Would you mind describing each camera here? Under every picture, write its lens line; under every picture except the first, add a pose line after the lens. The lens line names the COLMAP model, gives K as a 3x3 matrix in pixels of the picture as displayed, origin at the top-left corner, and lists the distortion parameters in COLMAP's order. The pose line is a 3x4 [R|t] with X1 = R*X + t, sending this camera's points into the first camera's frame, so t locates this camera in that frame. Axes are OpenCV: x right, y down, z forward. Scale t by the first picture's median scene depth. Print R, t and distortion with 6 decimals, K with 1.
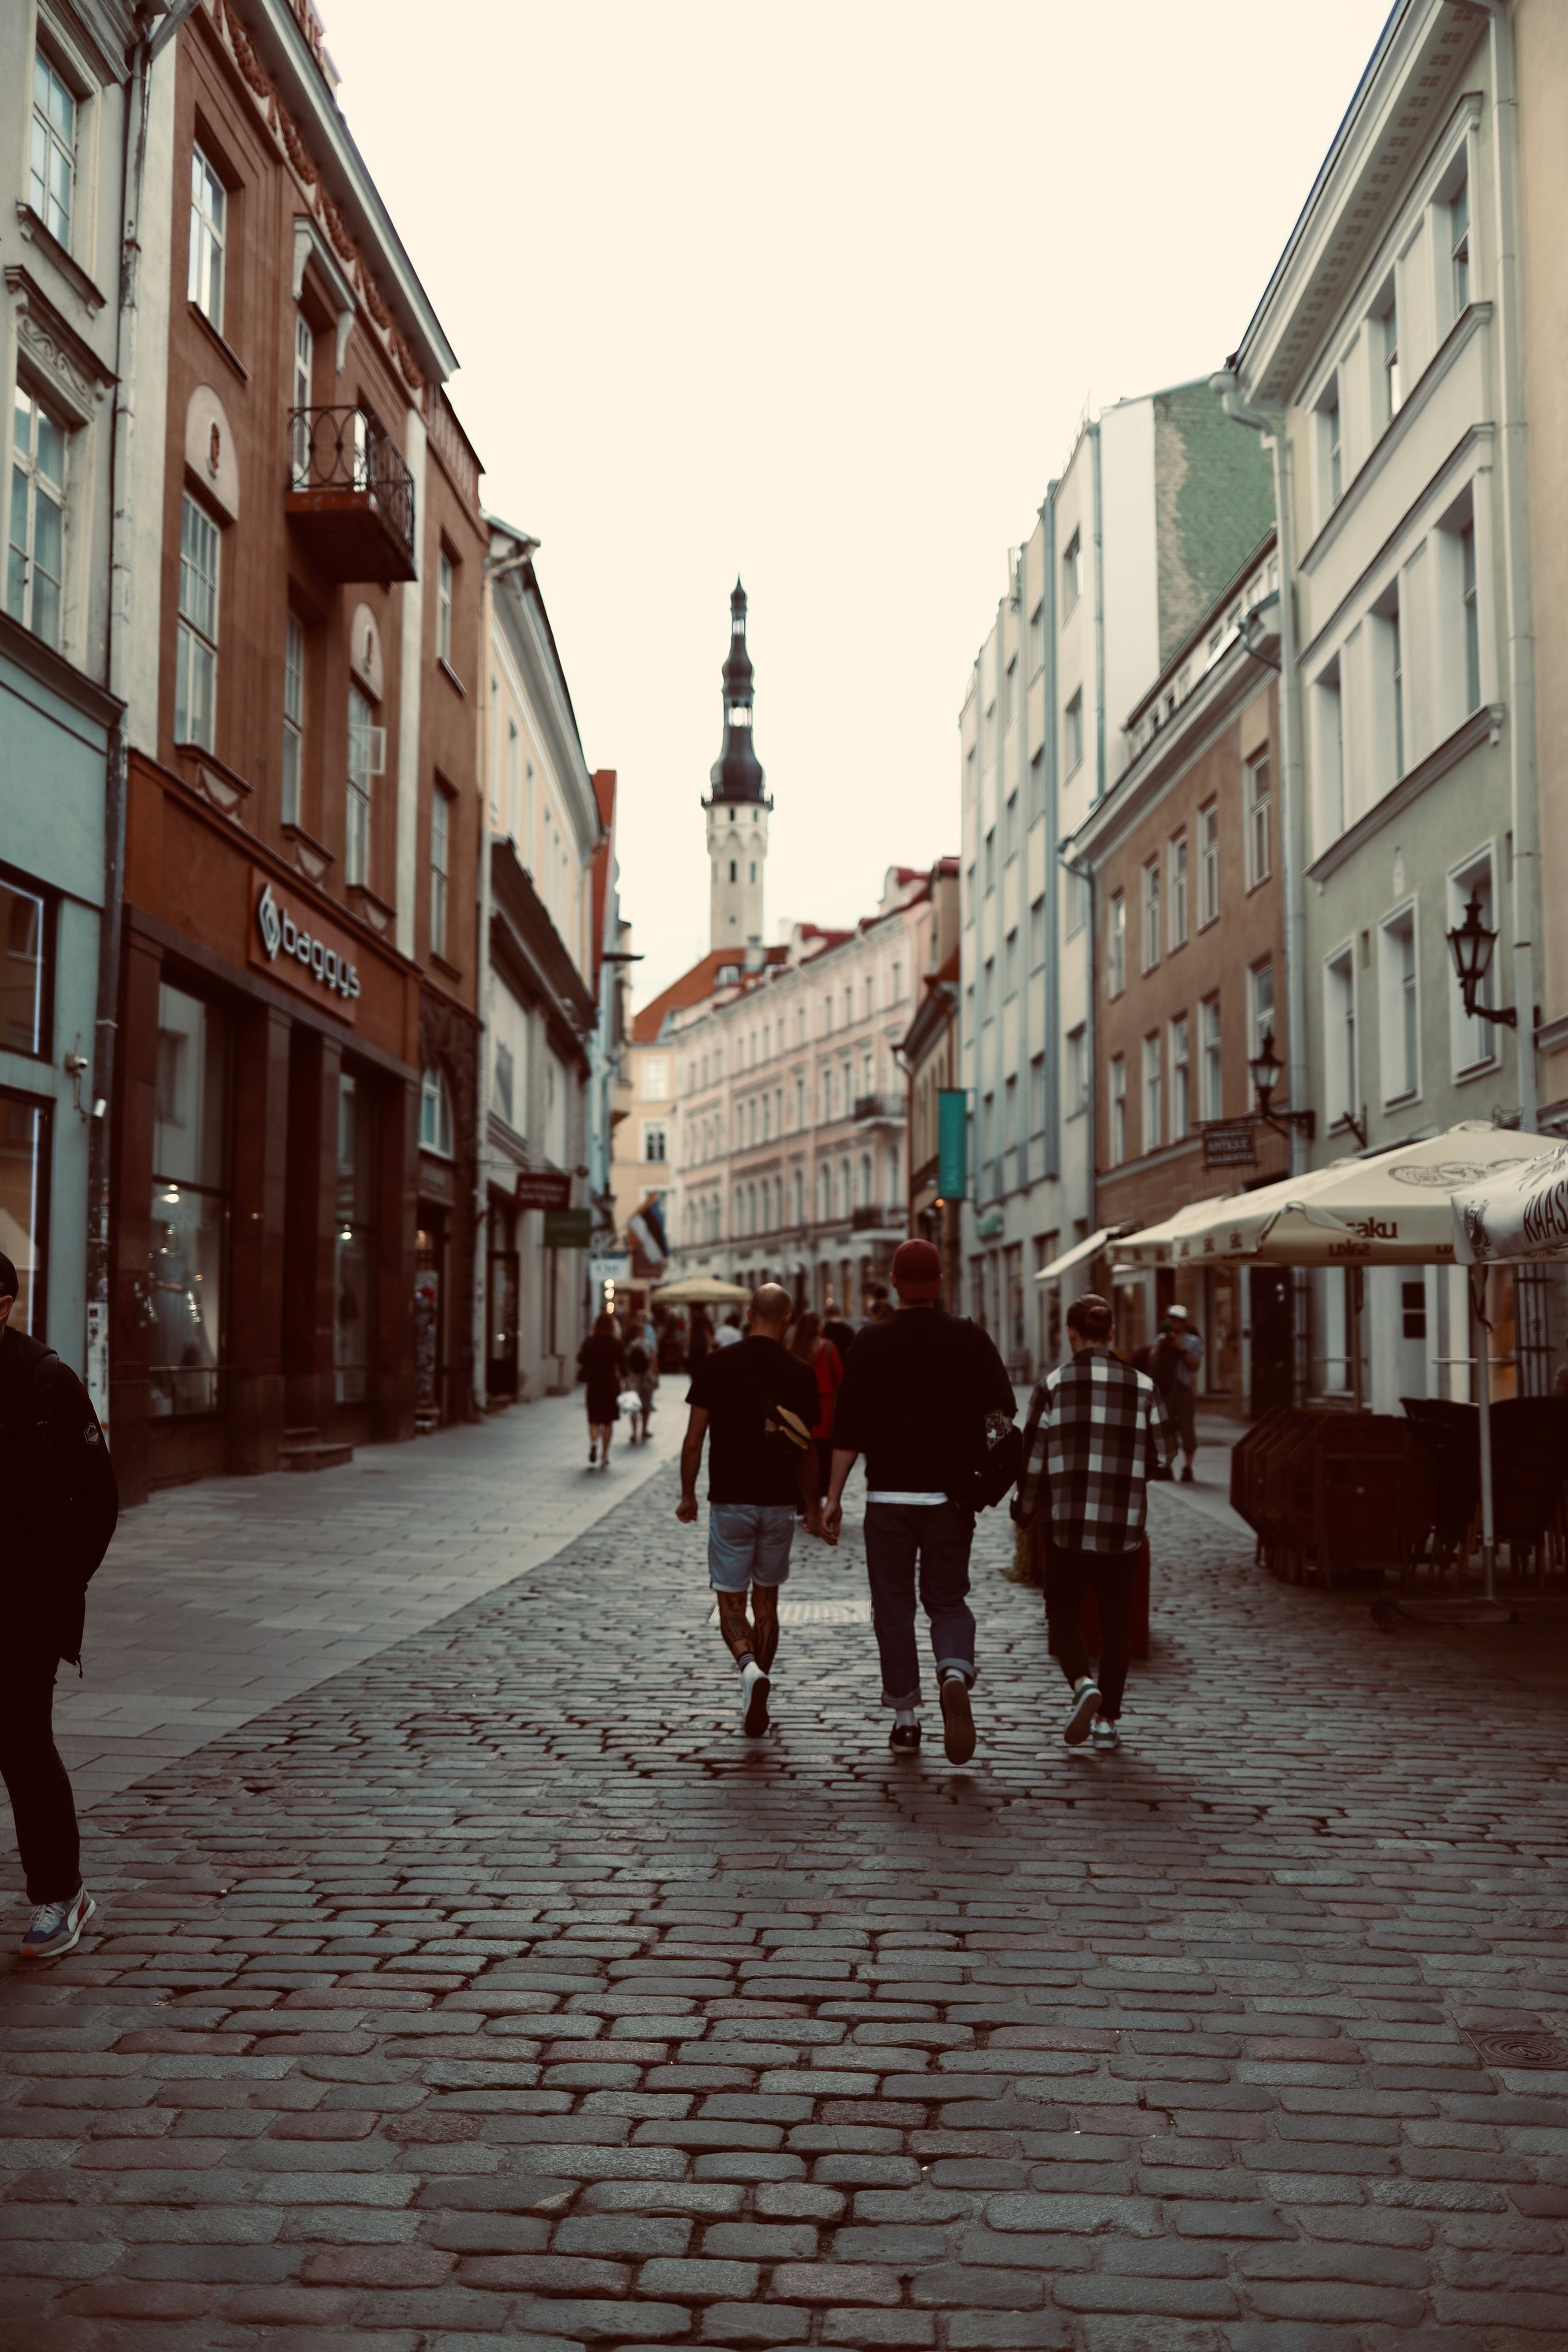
lens RADIAL K [[2299.2, 0, 784.0], [0, 2299.2, 1176.0], [0, 0, 1]] dist [0.007583, -0.216309]
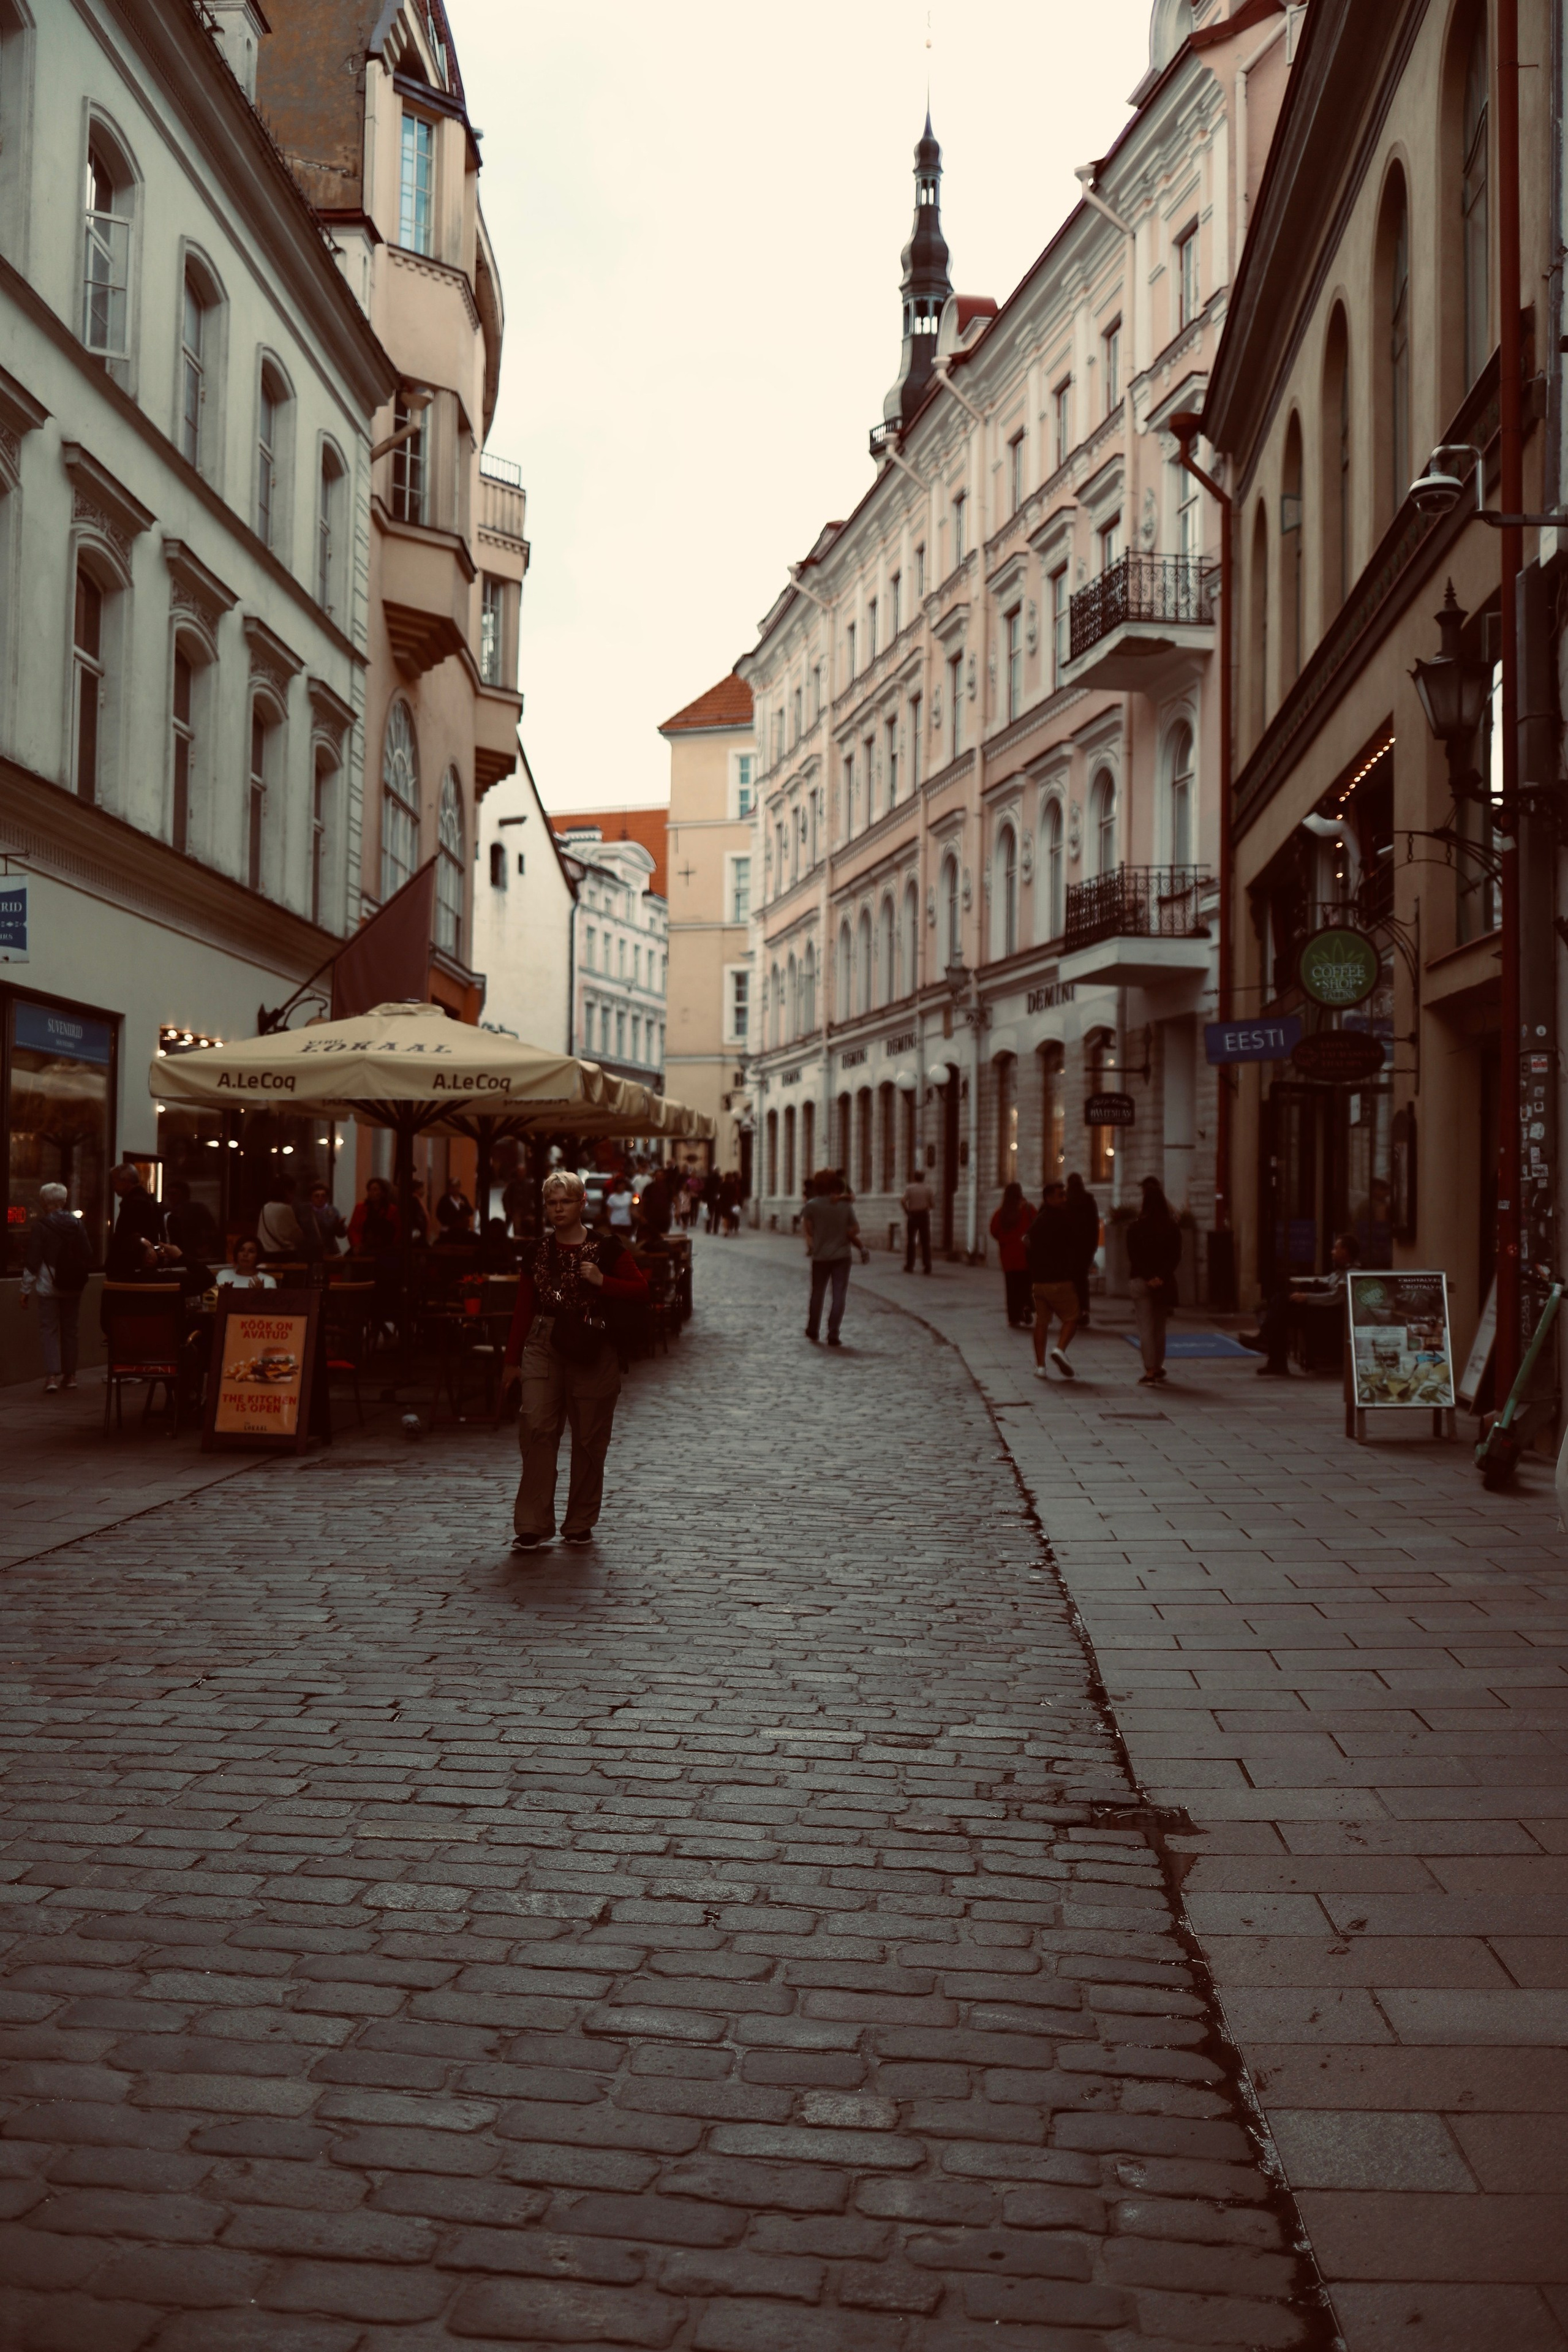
lens RADIAL K [[2299.2, 0, 784.0], [0, 2299.2, 1176.0], [0, 0, 1]] dist [0.007583, -0.216309]
pose [[0.994437, 0.005734, -0.105174, 0.022008], [0.000135, 0.998447, 0.055714, 0.035940], [0.105330, -0.055418, 0.992892, 0.566748]]
